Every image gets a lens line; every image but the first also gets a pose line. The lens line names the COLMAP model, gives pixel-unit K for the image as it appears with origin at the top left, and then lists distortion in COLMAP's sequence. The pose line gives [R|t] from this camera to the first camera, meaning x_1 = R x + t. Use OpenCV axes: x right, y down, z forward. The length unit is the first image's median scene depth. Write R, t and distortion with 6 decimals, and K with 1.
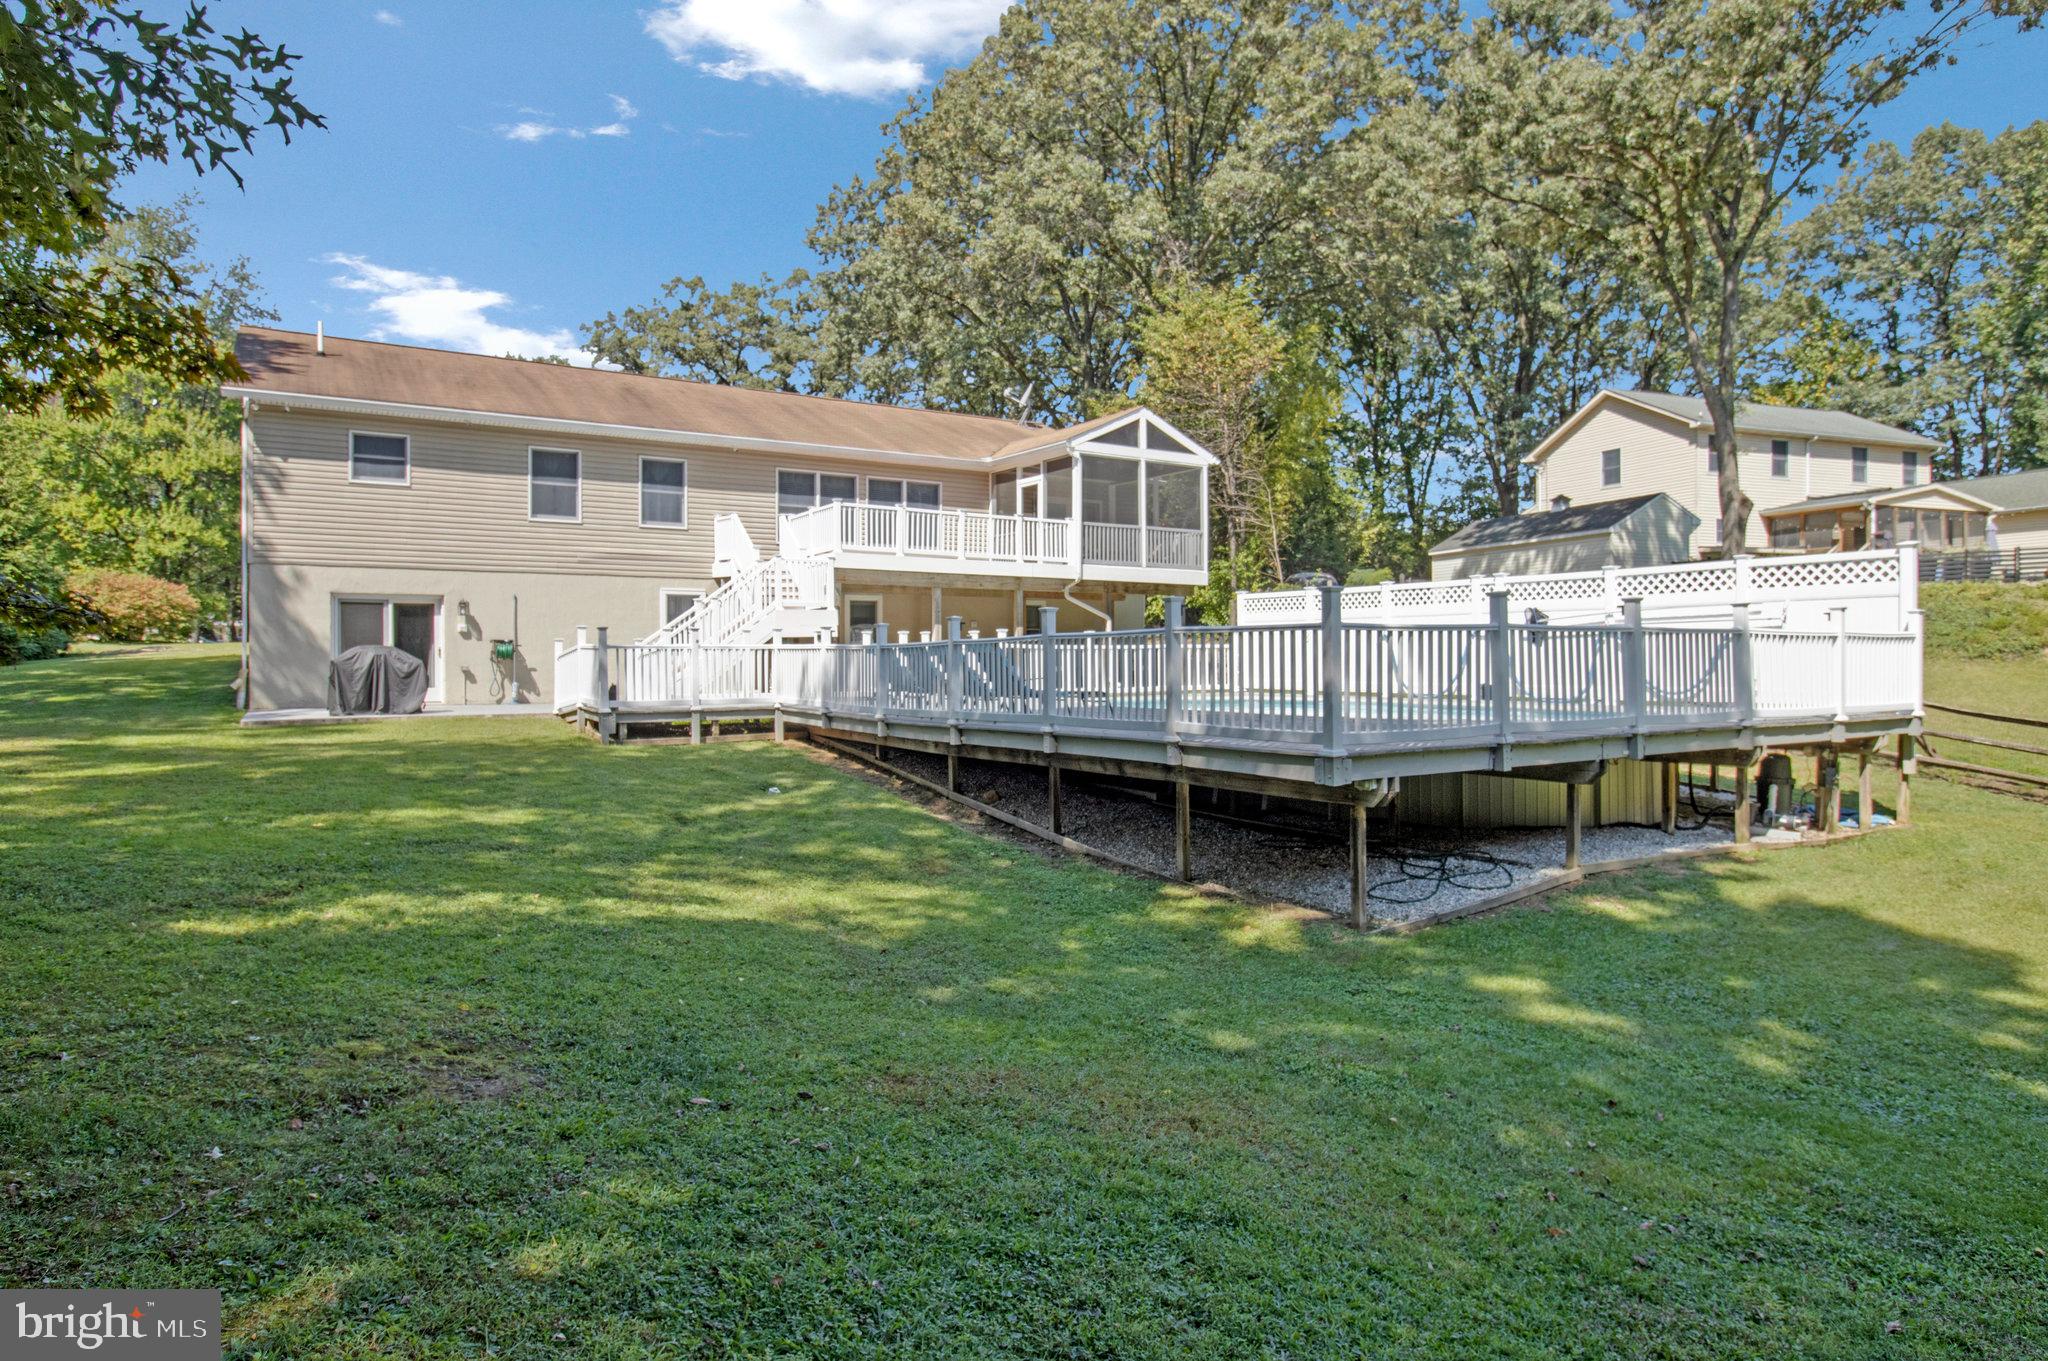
lens RADIAL K [[1152.6, 0, 1023.1], [0, 1152.6, 645.2], [0, 0, 1]] dist [-0.014689, -0.000106]
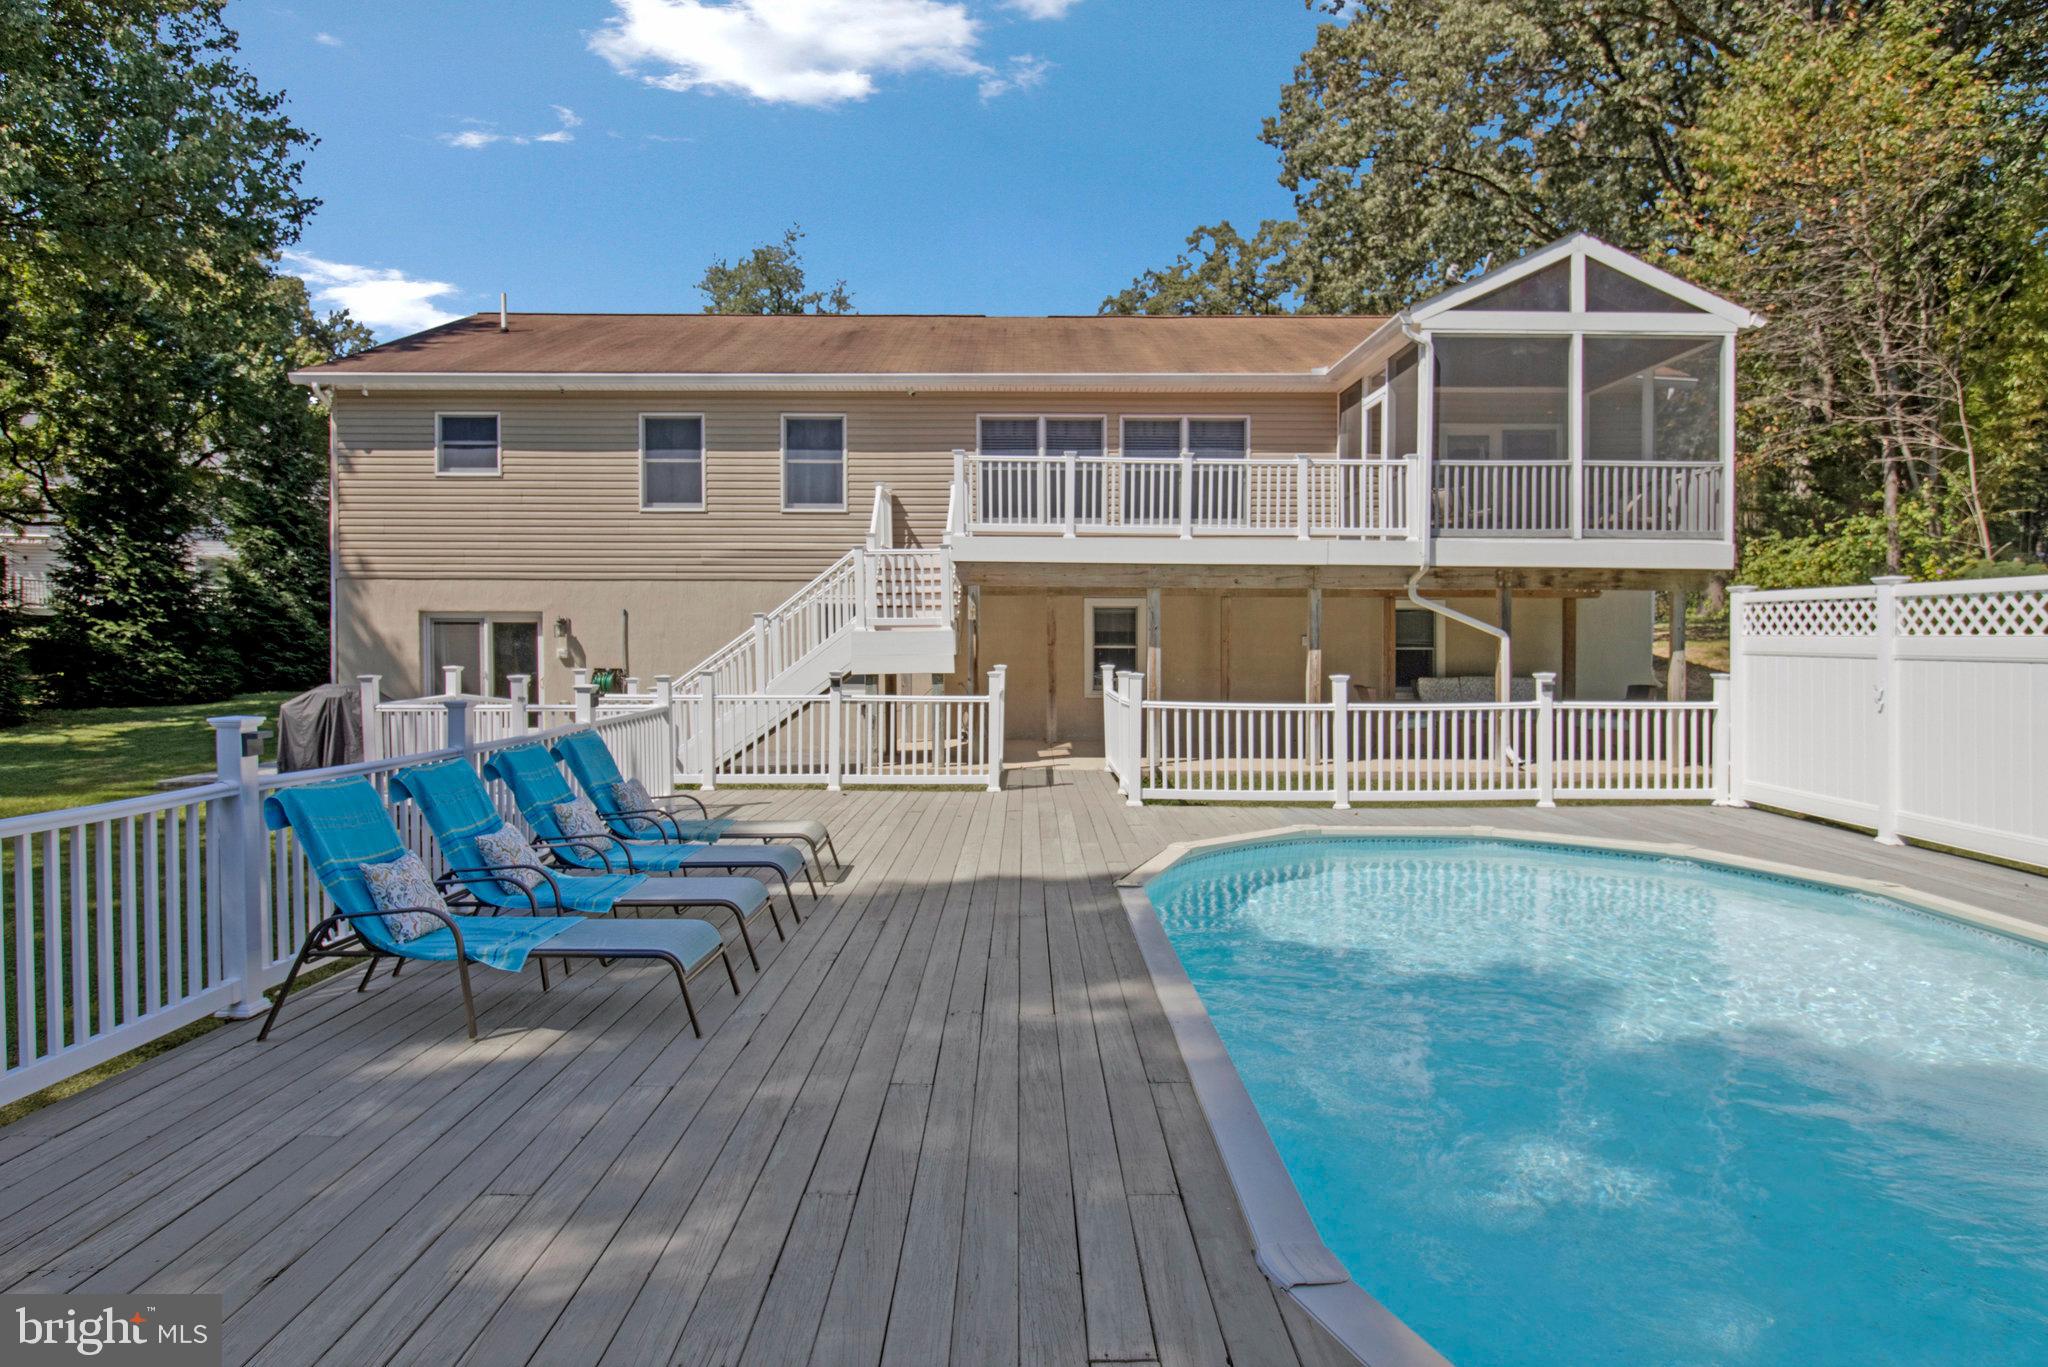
lens RADIAL K [[1152.6, 0, 1023.1], [0, 1152.6, 648.2], [0, 0, 1]] dist [-0.014689, -0.000106]
pose [[0.846764, 0.012017, -0.531832, 0.173371], [-0.000022, 0.999746, 0.022555, -0.030103], [0.531968, -0.019087, 0.846549, 0.429078]]
